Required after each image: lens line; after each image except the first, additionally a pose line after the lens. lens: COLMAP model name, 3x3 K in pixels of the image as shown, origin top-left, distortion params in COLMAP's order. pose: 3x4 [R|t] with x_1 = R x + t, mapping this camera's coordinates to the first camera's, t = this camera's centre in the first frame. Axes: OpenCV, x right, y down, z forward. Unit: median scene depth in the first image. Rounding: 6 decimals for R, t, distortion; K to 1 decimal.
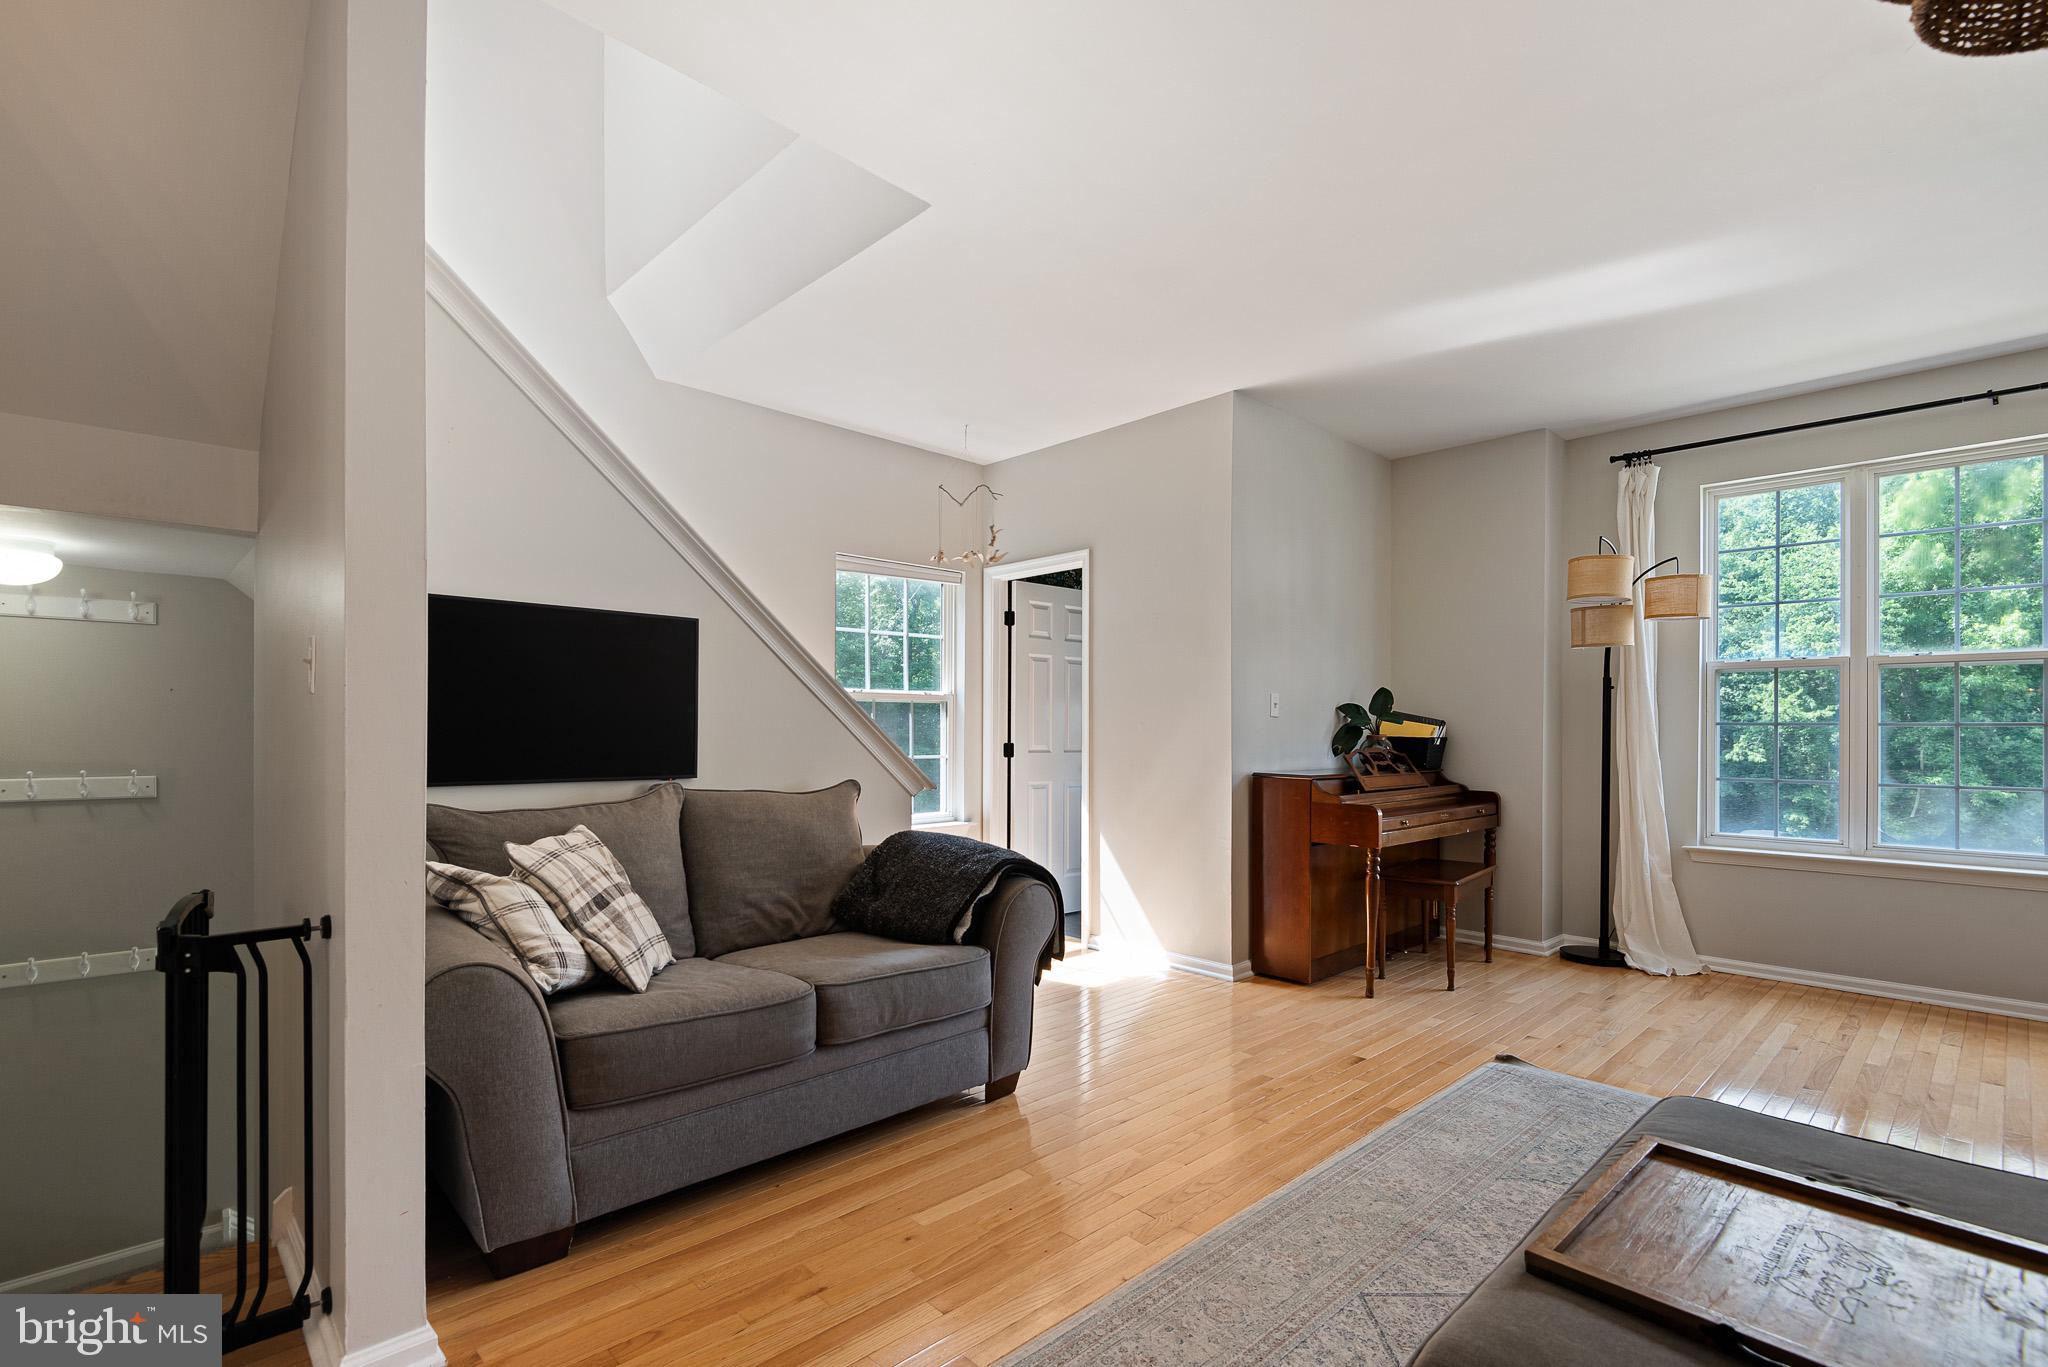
lens RADIAL K [[944.1, 0, 992.3], [0, 944.1, 724.1], [0, 0, 1]] dist [0.016366, -0.003270]
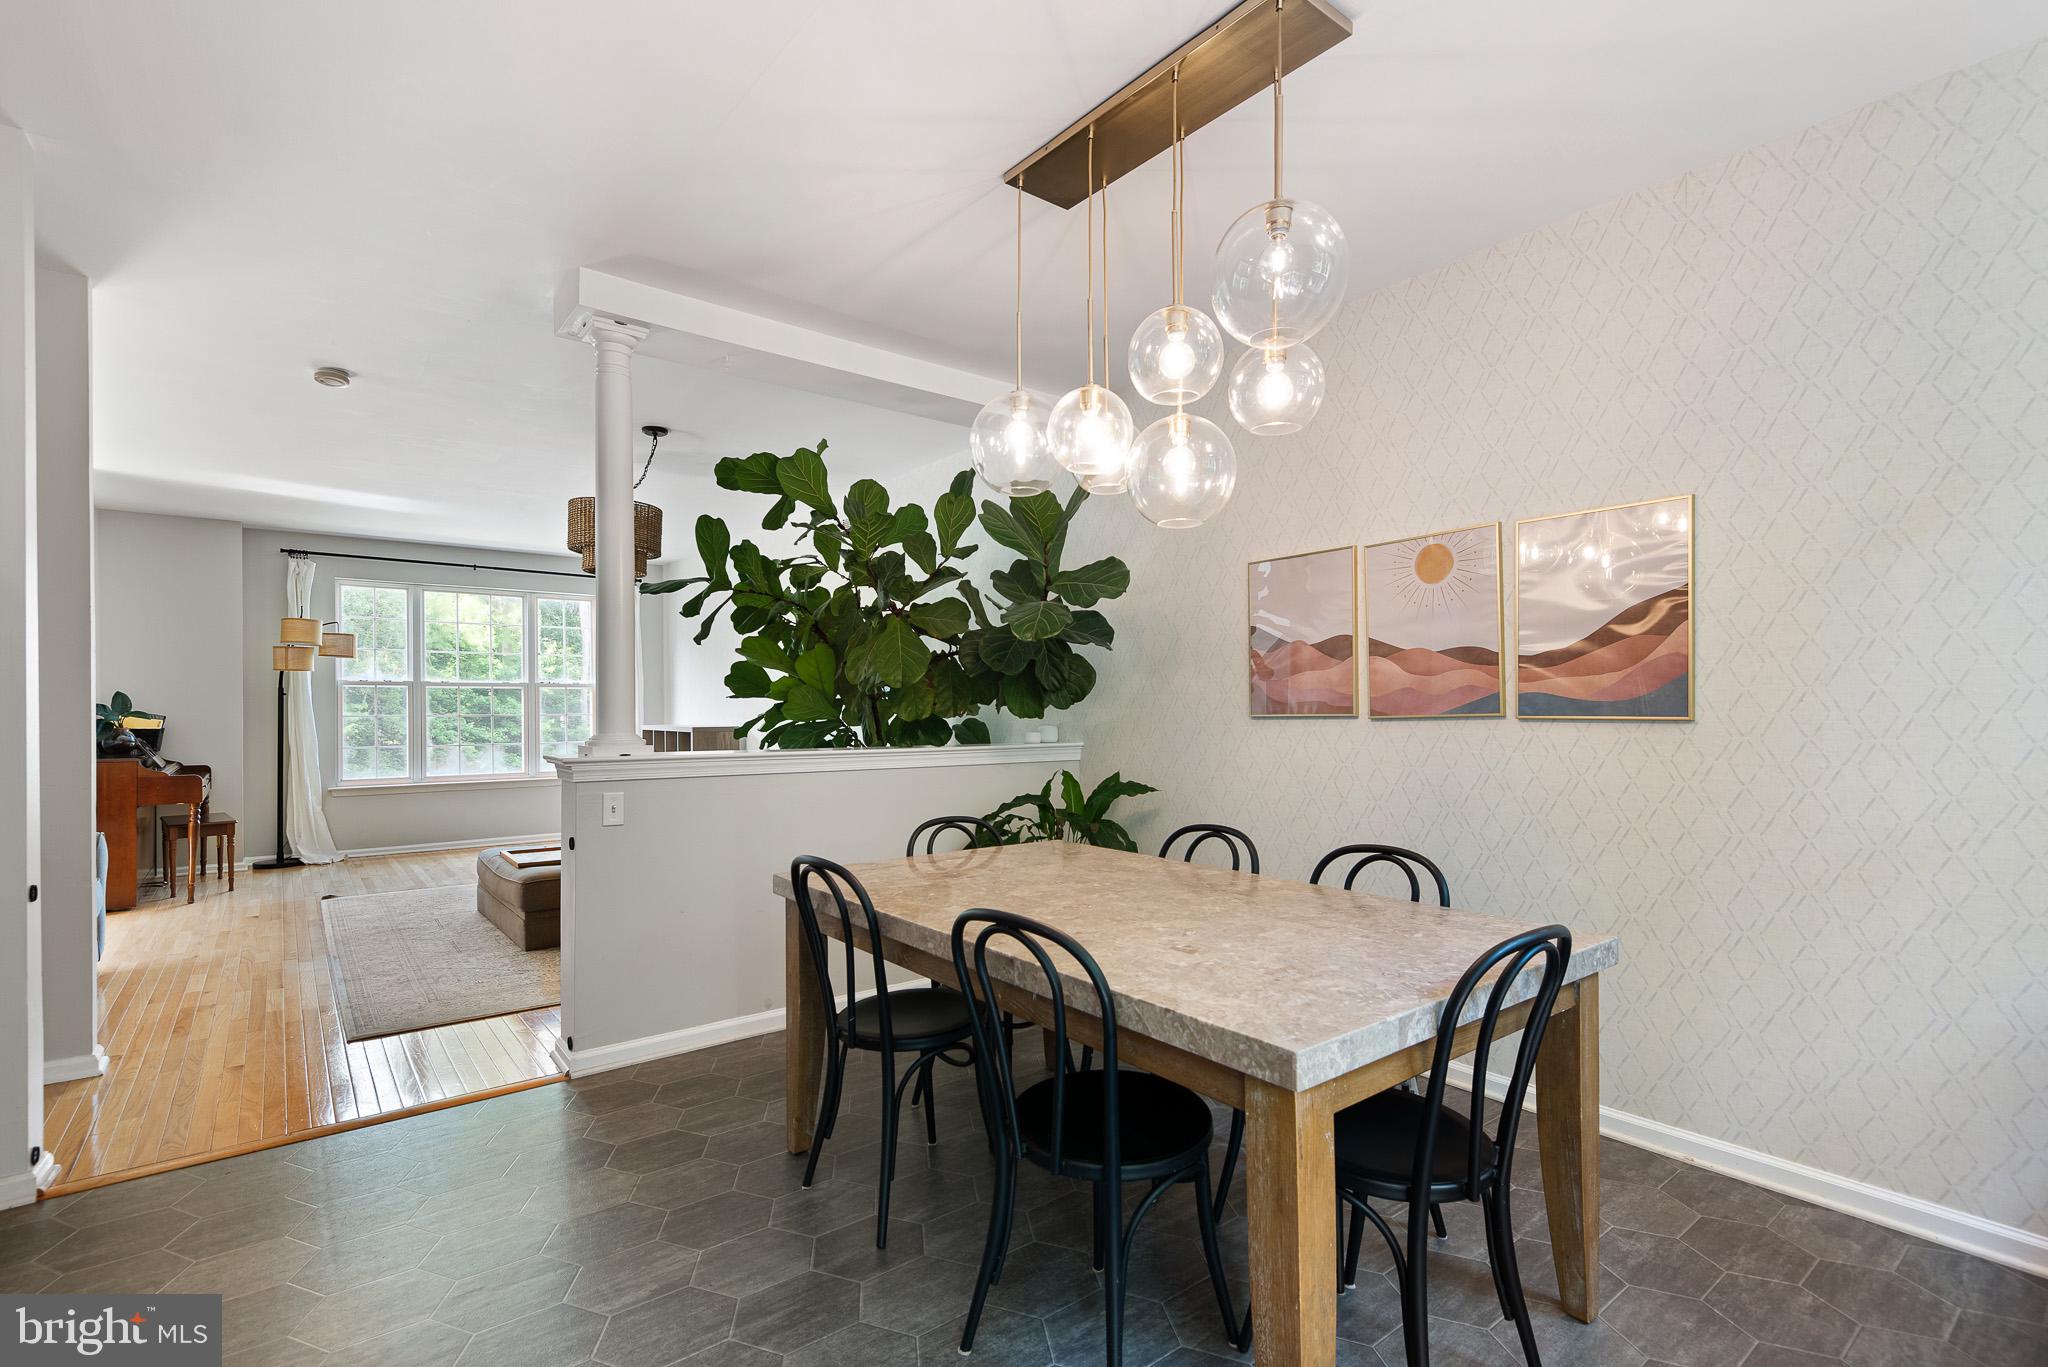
lens RADIAL K [[944.1, 0, 1050.9], [0, 944.1, 709.8], [0, 0, 1]] dist [0.016366, -0.003270]
pose [[0.055450, -0.004790, 0.998450, -0.892959], [-0.003308, 0.999982, 0.004981, -0.026014], [-0.998456, -0.003579, 0.055433, -0.381380]]
